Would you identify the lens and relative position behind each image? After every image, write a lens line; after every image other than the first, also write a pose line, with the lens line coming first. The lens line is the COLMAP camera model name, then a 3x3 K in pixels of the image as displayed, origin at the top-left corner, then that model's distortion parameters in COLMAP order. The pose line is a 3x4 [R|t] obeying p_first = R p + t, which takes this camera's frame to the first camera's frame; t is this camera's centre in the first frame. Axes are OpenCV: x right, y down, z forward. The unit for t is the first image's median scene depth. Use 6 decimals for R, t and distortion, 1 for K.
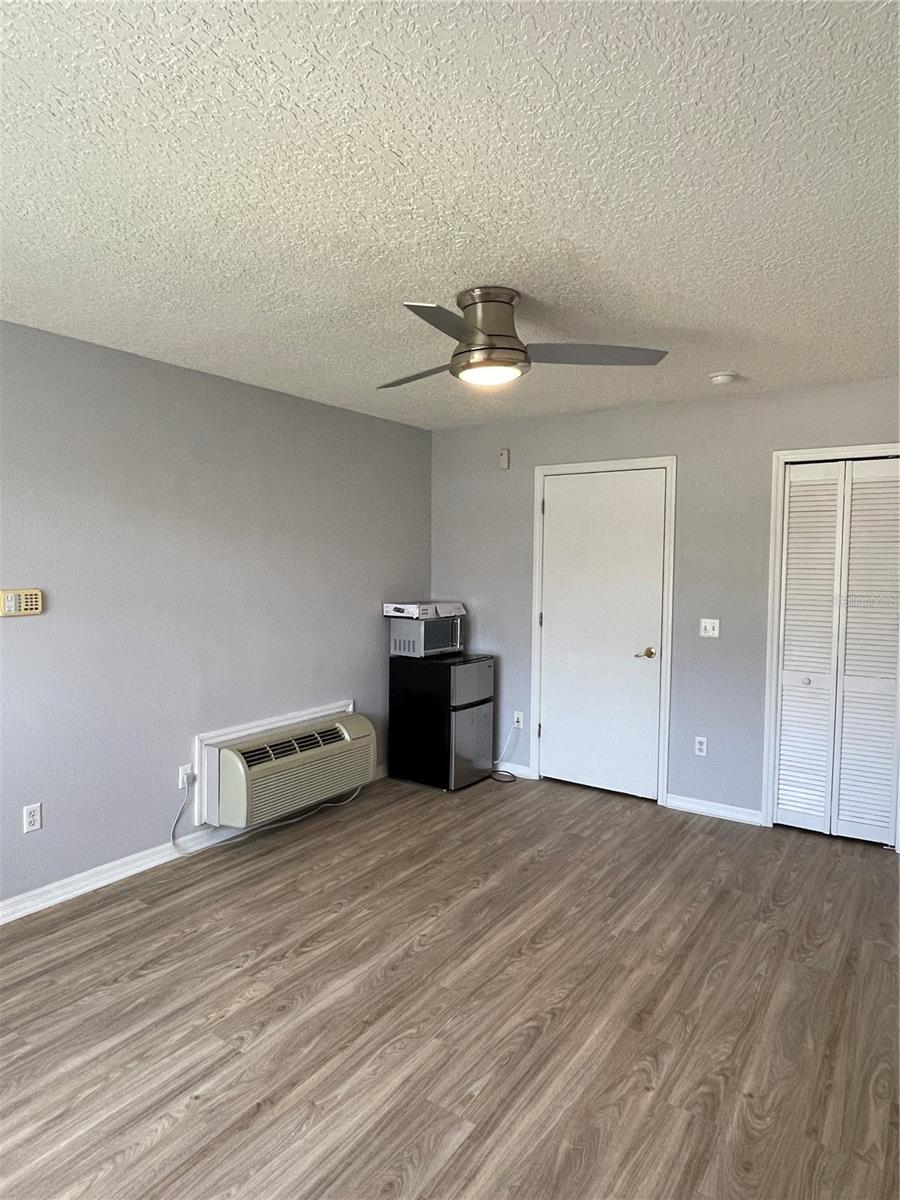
lens RADIAL K [[722.5, 0, 443.1], [0, 722.5, 604.3], [0, 0, 1]] dist [-0.000582, 0.003586]
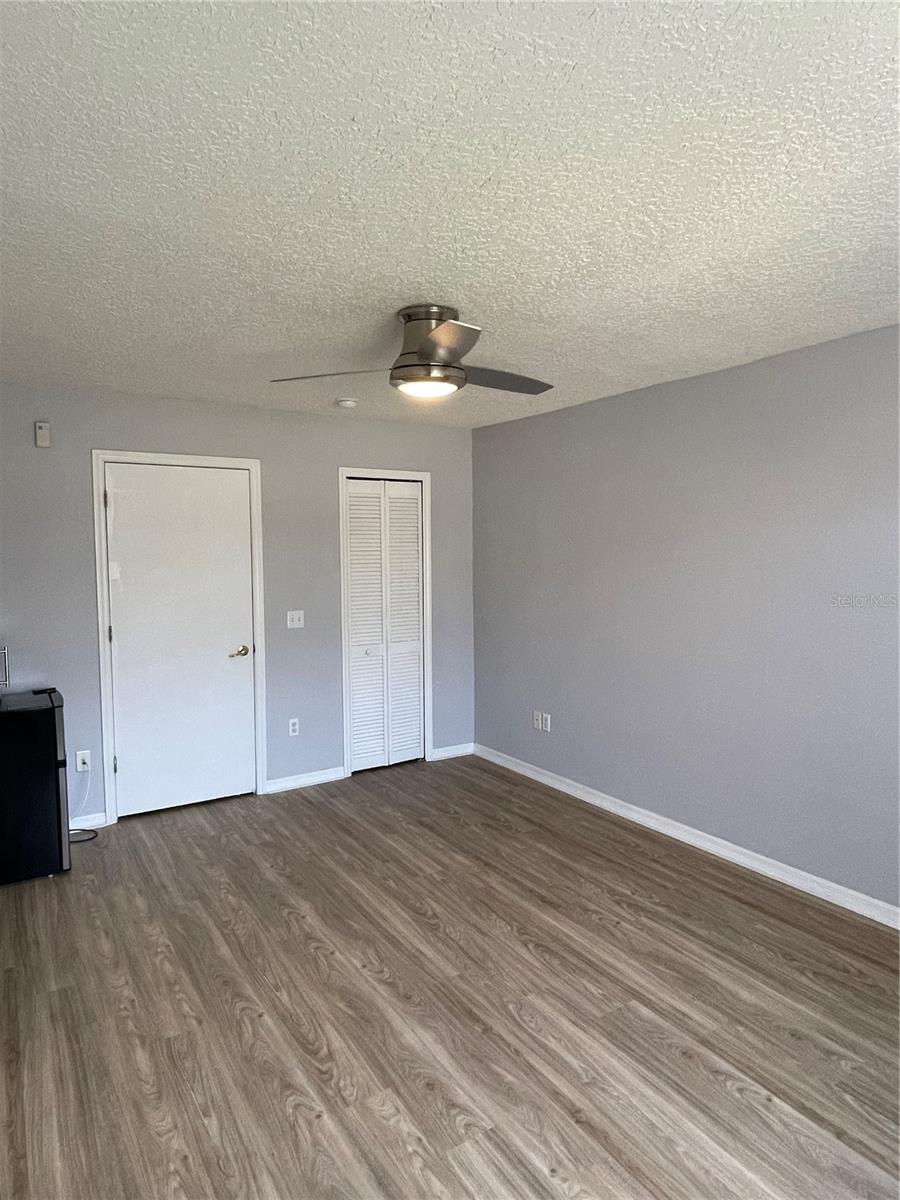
lens RADIAL K [[722.5, 0, 447.6], [0, 722.5, 600.1], [0, 0, 1]] dist [-0.000582, 0.003586]
pose [[0.381077, -0.079814, 0.921092, -0.734603], [0.072405, 0.995783, 0.056330, -0.055416], [-0.921704, 0.045226, 0.385249, 0.466924]]
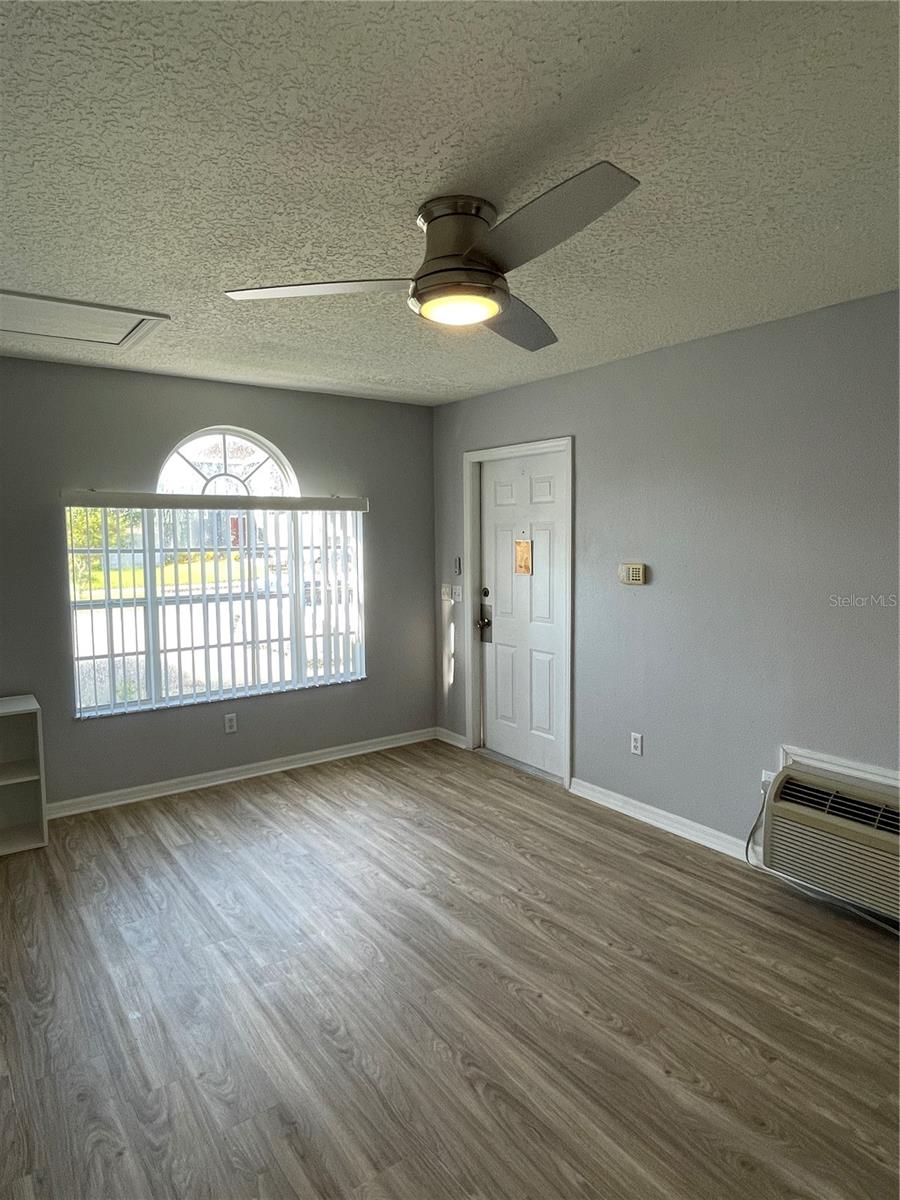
lens RADIAL K [[722.5, 0, 445.1], [0, 722.5, 592.1], [0, 0, 1]] dist [-0.000582, 0.003586]
pose [[-0.333693, 0.070121, -0.940070, 0.684222], [-0.053789, 0.994189, 0.093251, -0.067030], [0.941146, 0.081683, -0.327982, 1.023296]]
